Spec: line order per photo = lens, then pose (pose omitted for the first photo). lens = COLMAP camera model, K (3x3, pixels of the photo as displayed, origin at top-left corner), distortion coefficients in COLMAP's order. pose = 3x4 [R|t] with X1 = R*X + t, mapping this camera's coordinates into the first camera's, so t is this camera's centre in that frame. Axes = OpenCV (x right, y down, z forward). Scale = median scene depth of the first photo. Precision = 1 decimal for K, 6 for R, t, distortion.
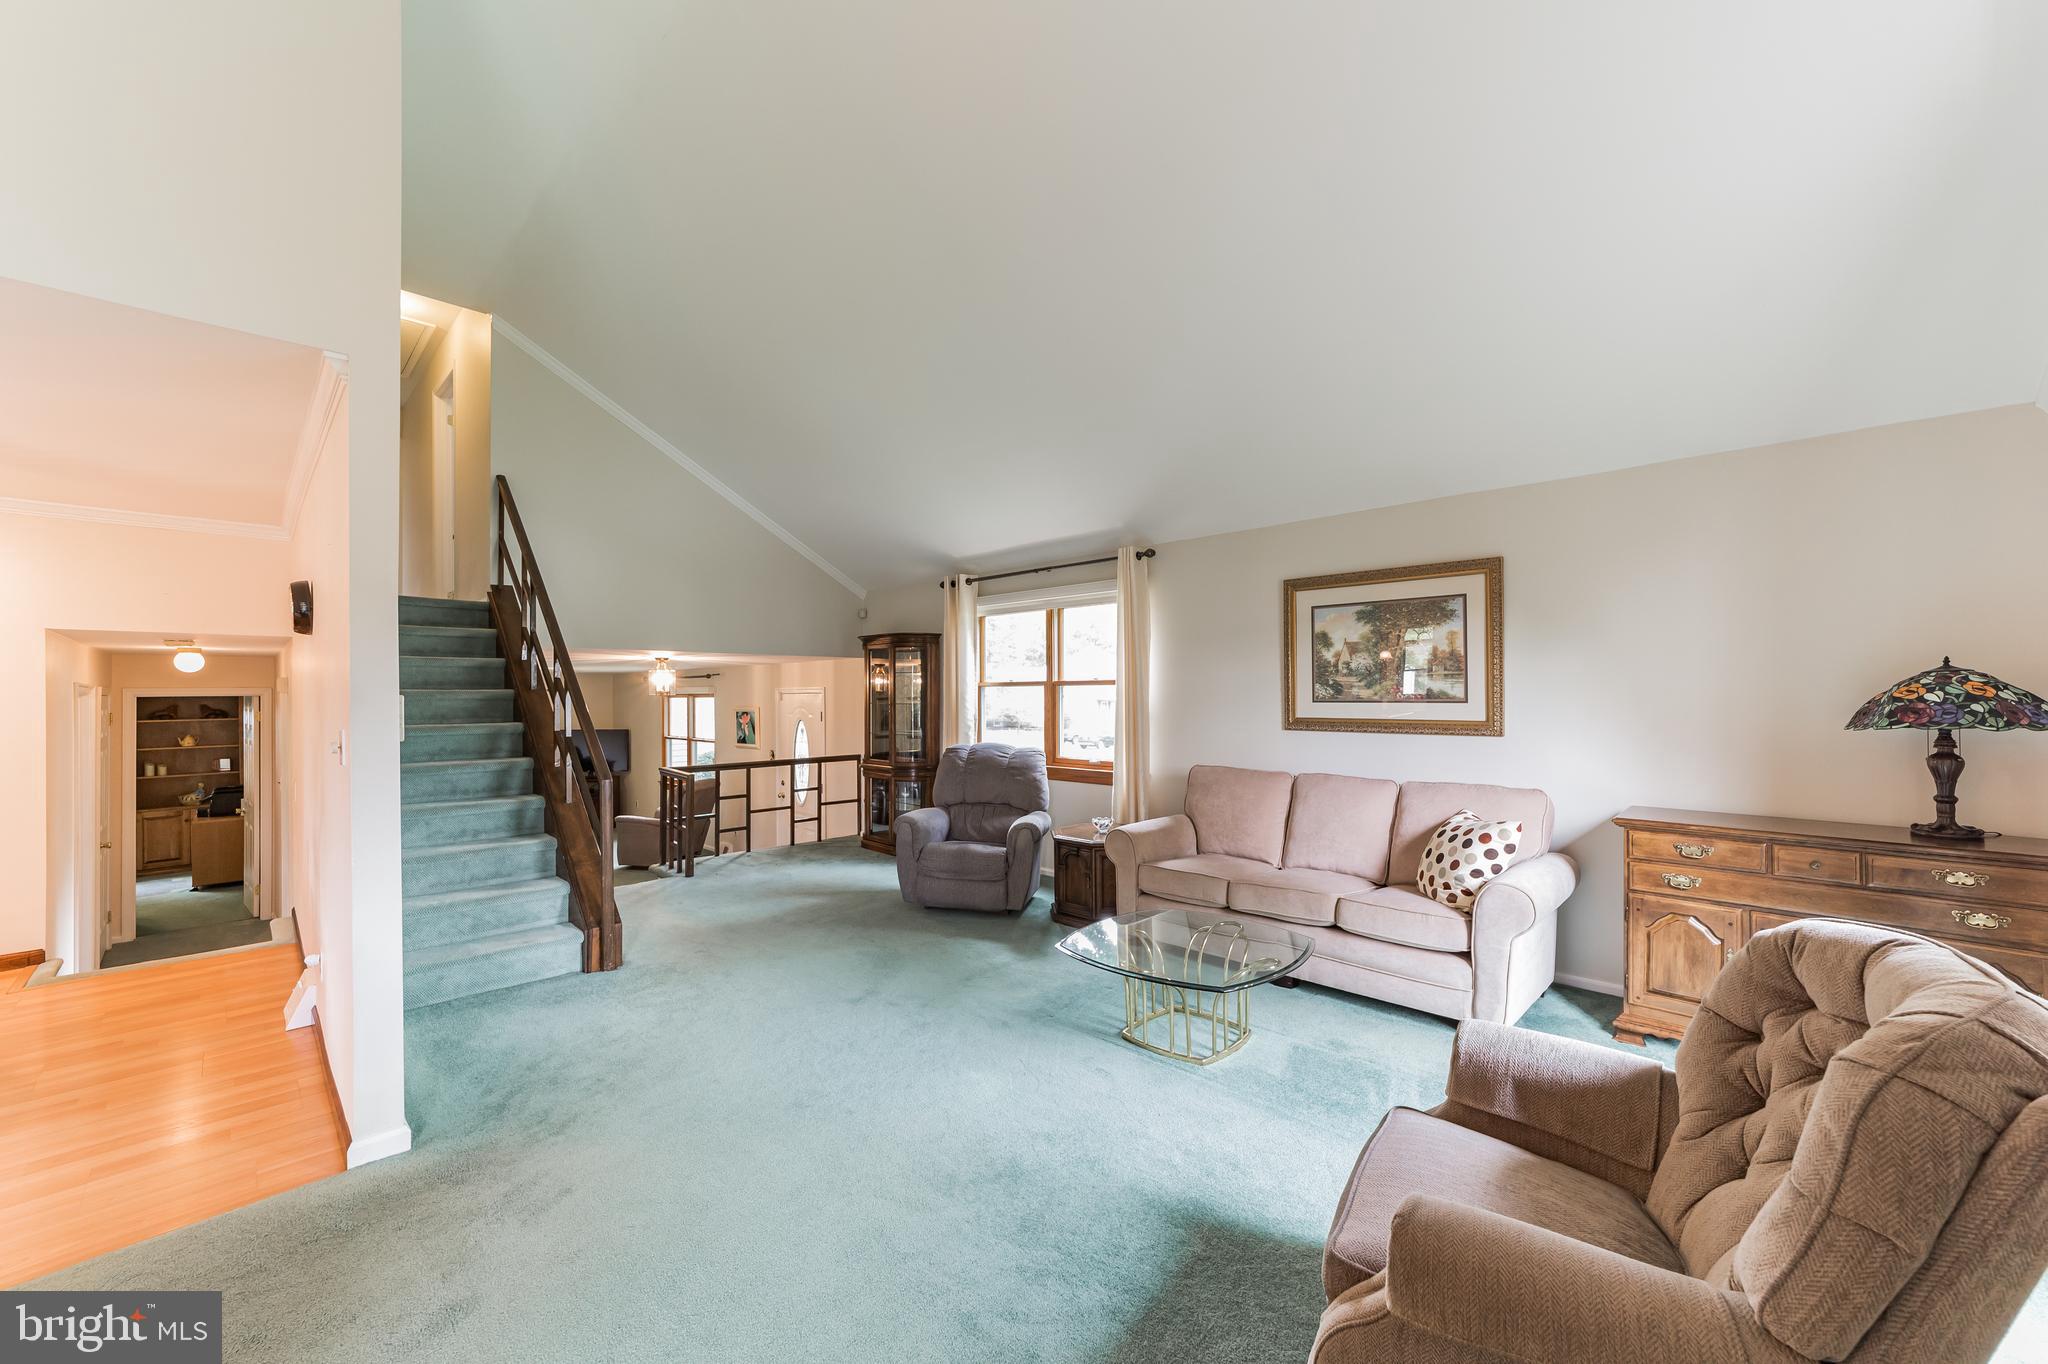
lens RADIAL K [[787.6, 0, 1013.3], [0, 787.6, 696.7], [0, 0, 1]] dist [-0.000431, 0.001522]
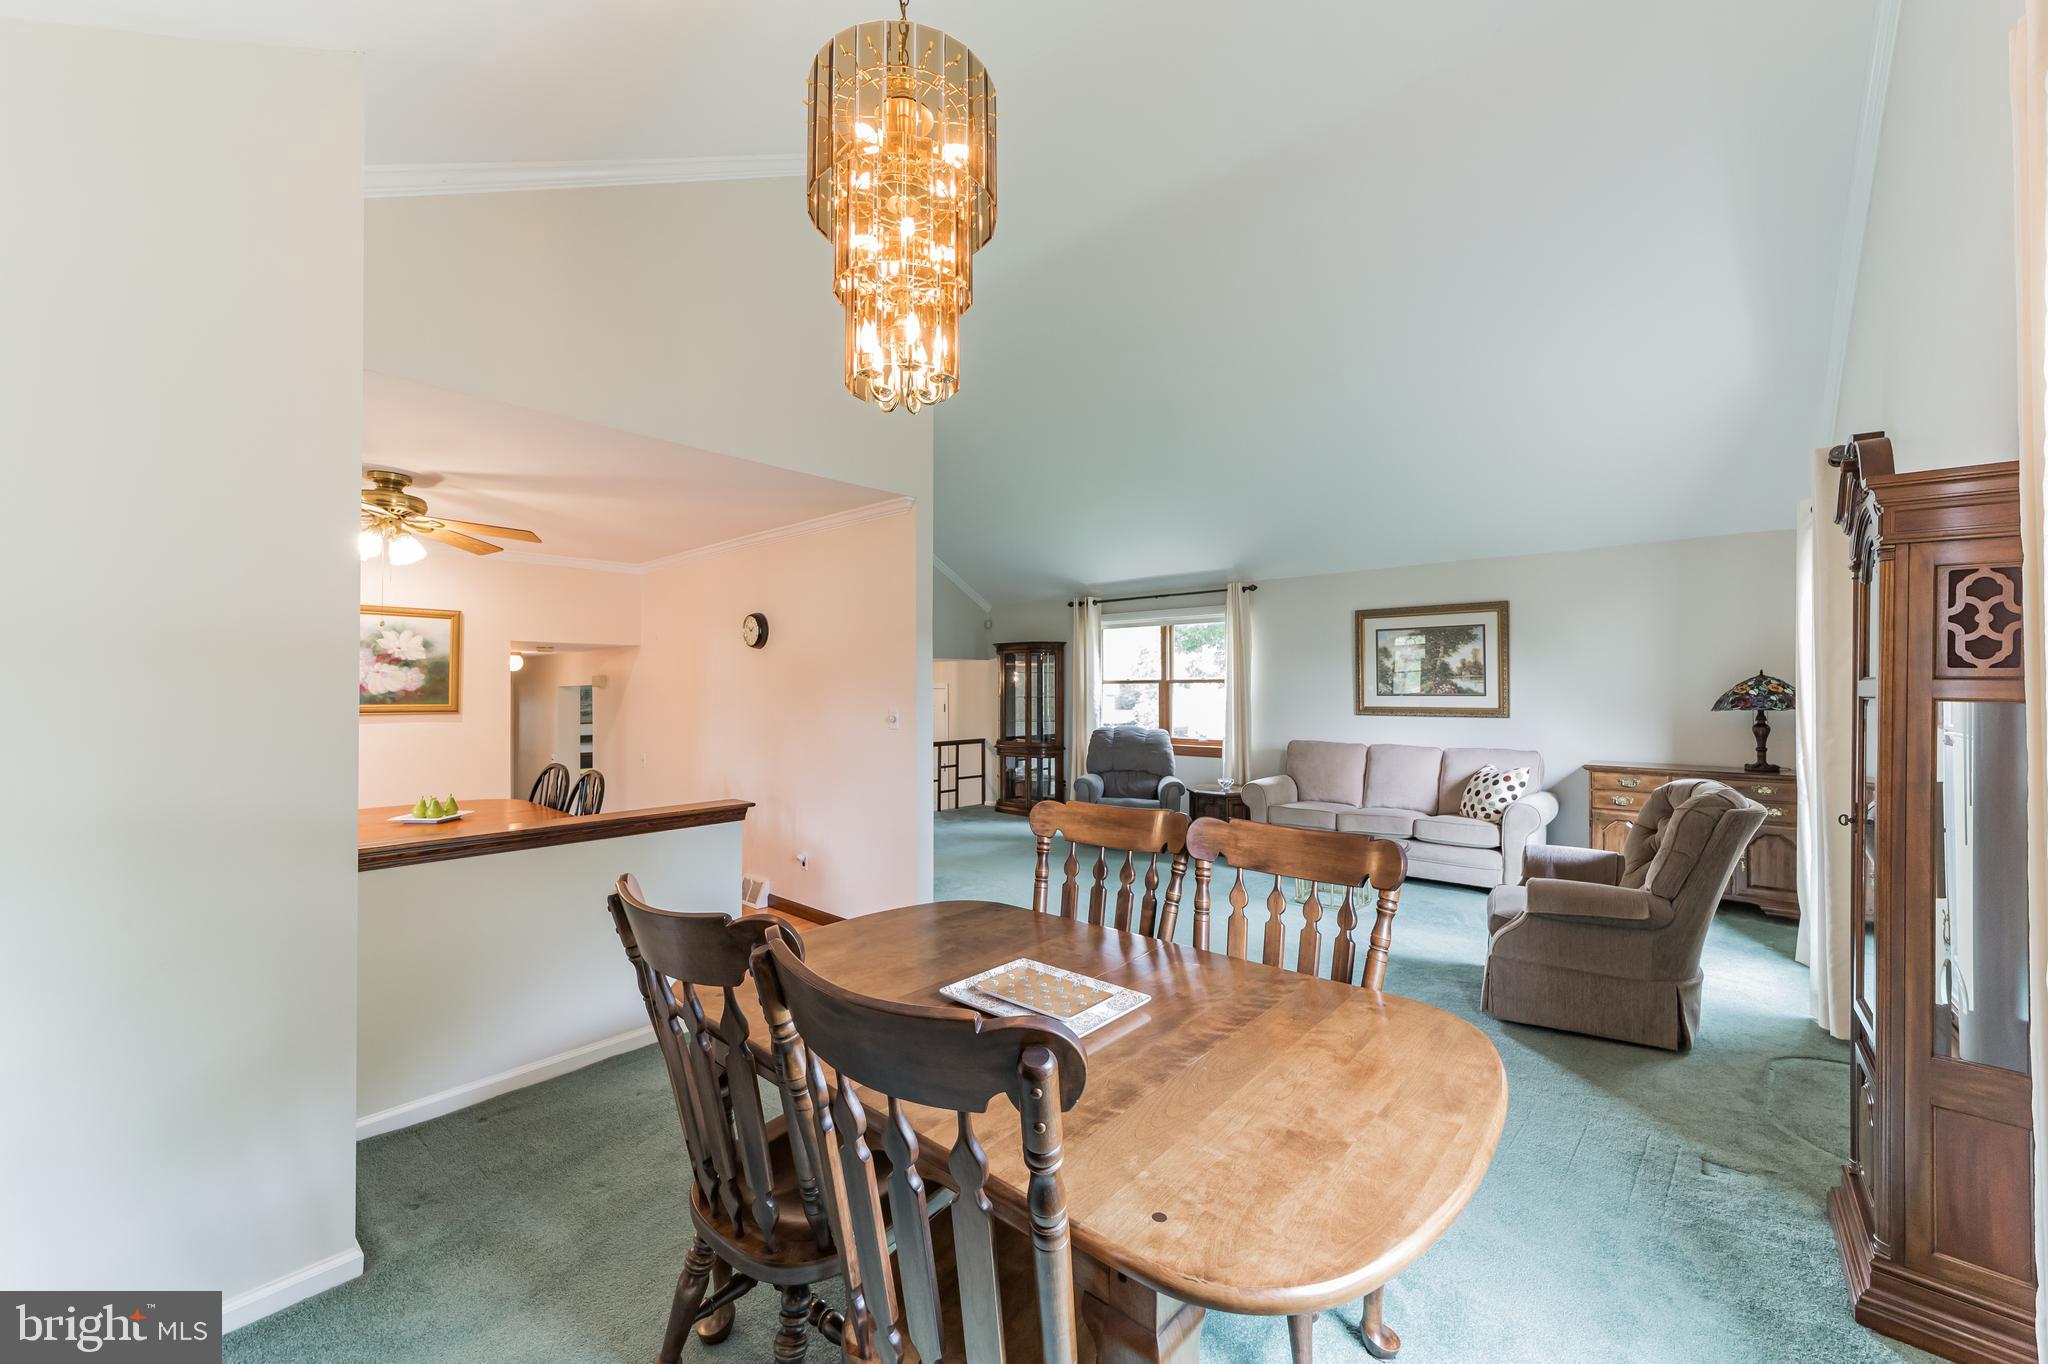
lens RADIAL K [[787.6, 0, 1032.4], [0, 787.6, 682.1], [0, 0, 1]] dist [-0.000431, 0.001522]
pose [[0.997735, 0.003698, 0.067162, -0.391552], [-0.002746, 0.999895, -0.014259, 0.004835], [-0.067208, 0.014042, 0.997640, -0.448183]]
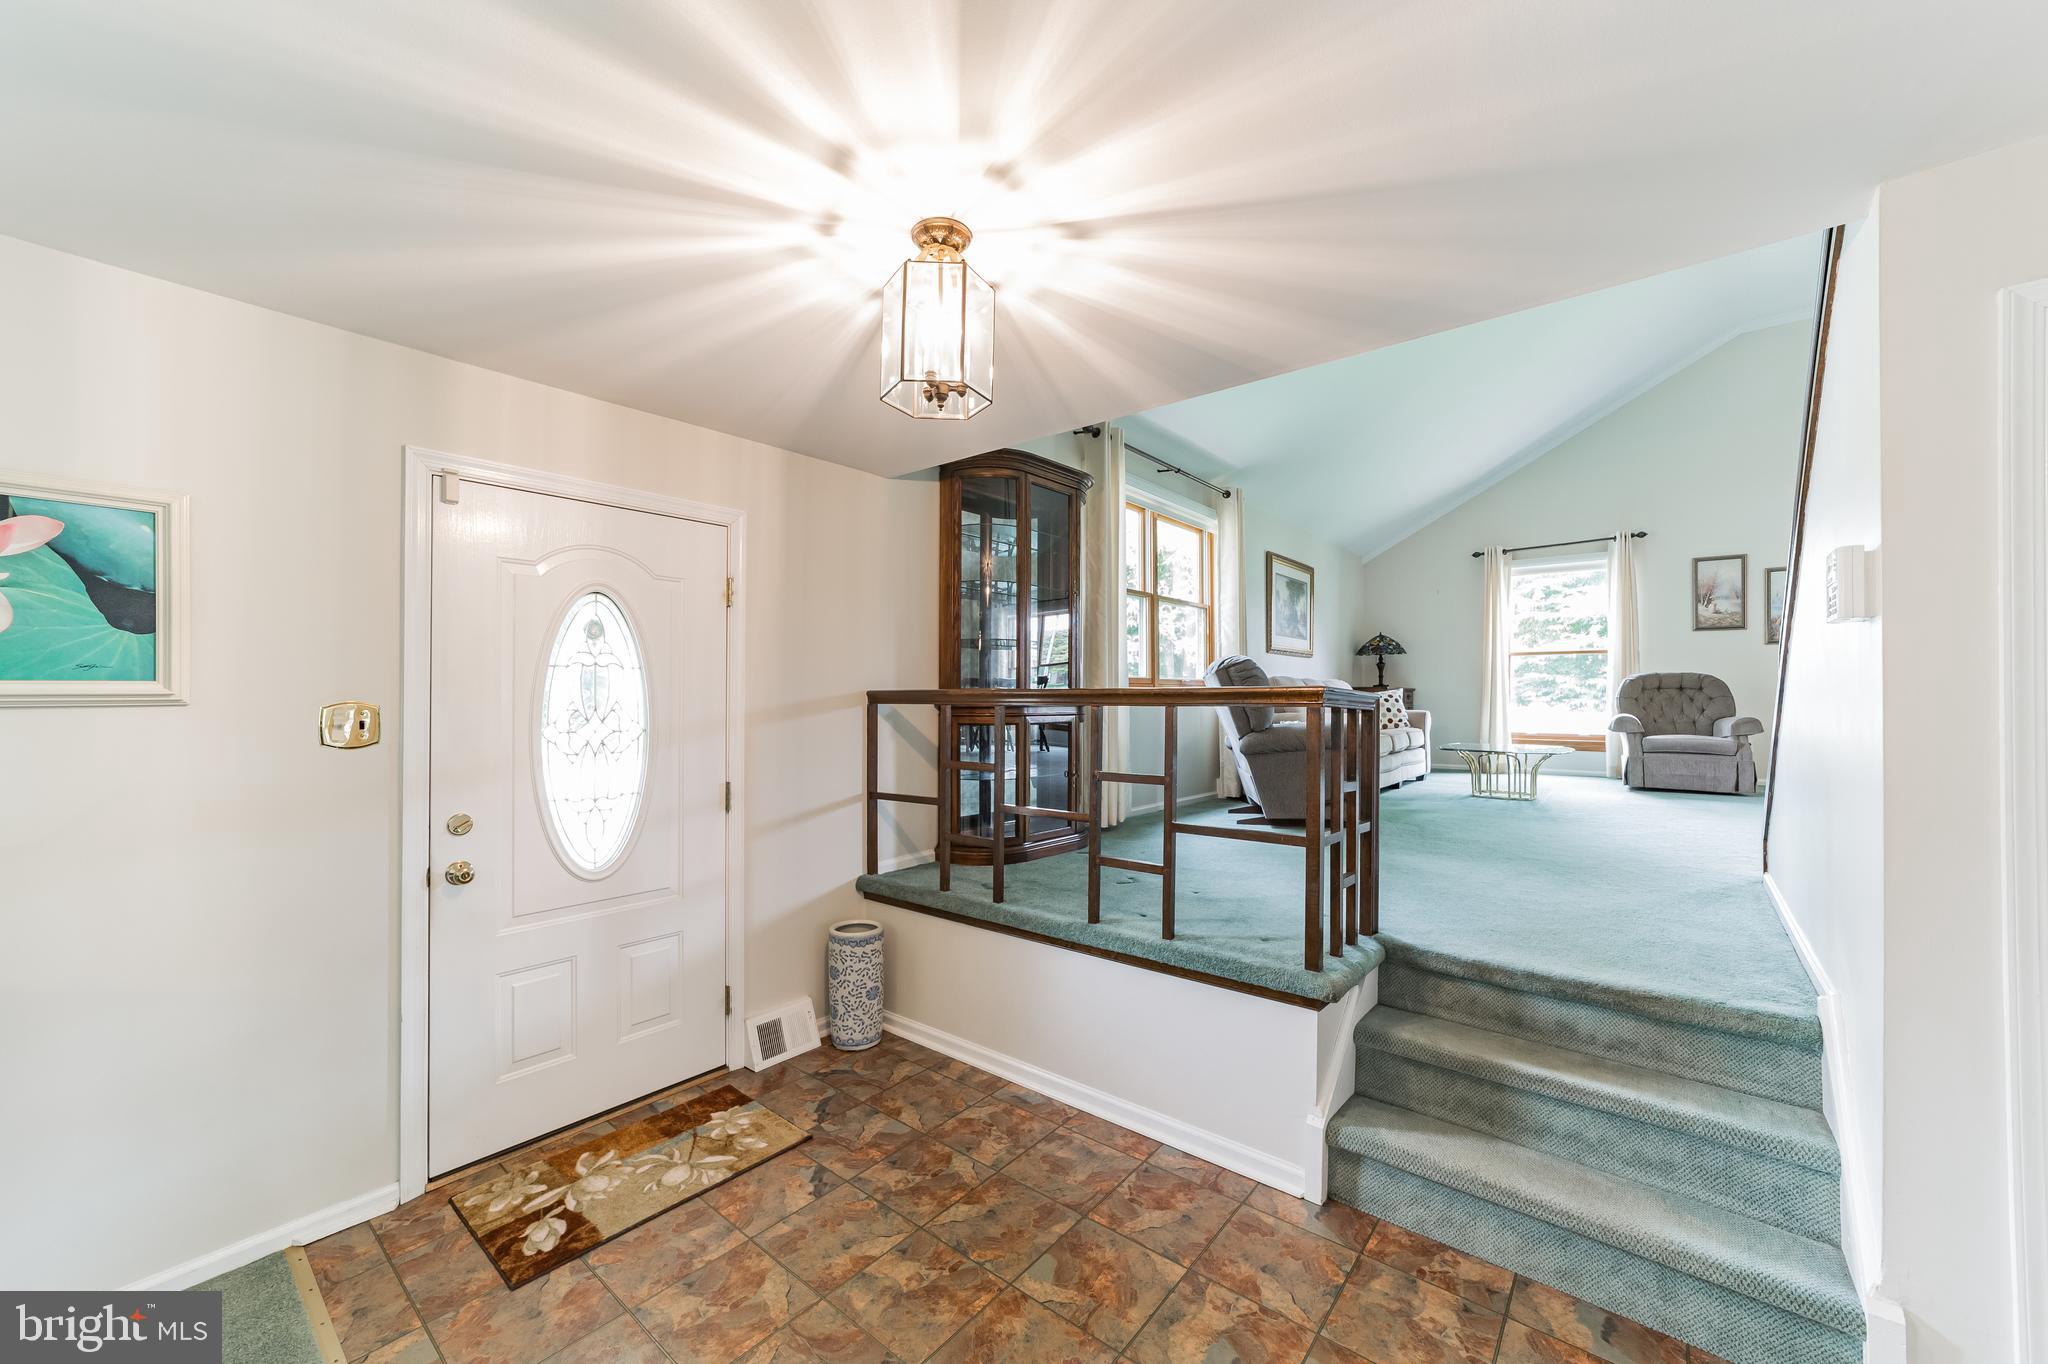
lens RADIAL K [[787.6, 0, 1018.1], [0, 787.6, 692.1], [0, 0, 1]] dist [-0.000431, 0.001522]
pose [[-0.106458, 0.007886, 0.994286, -1.232470], [0.001874, 0.999968, -0.007730, 0.143116], [-0.994315, 0.001040, -0.106469, 1.873912]]
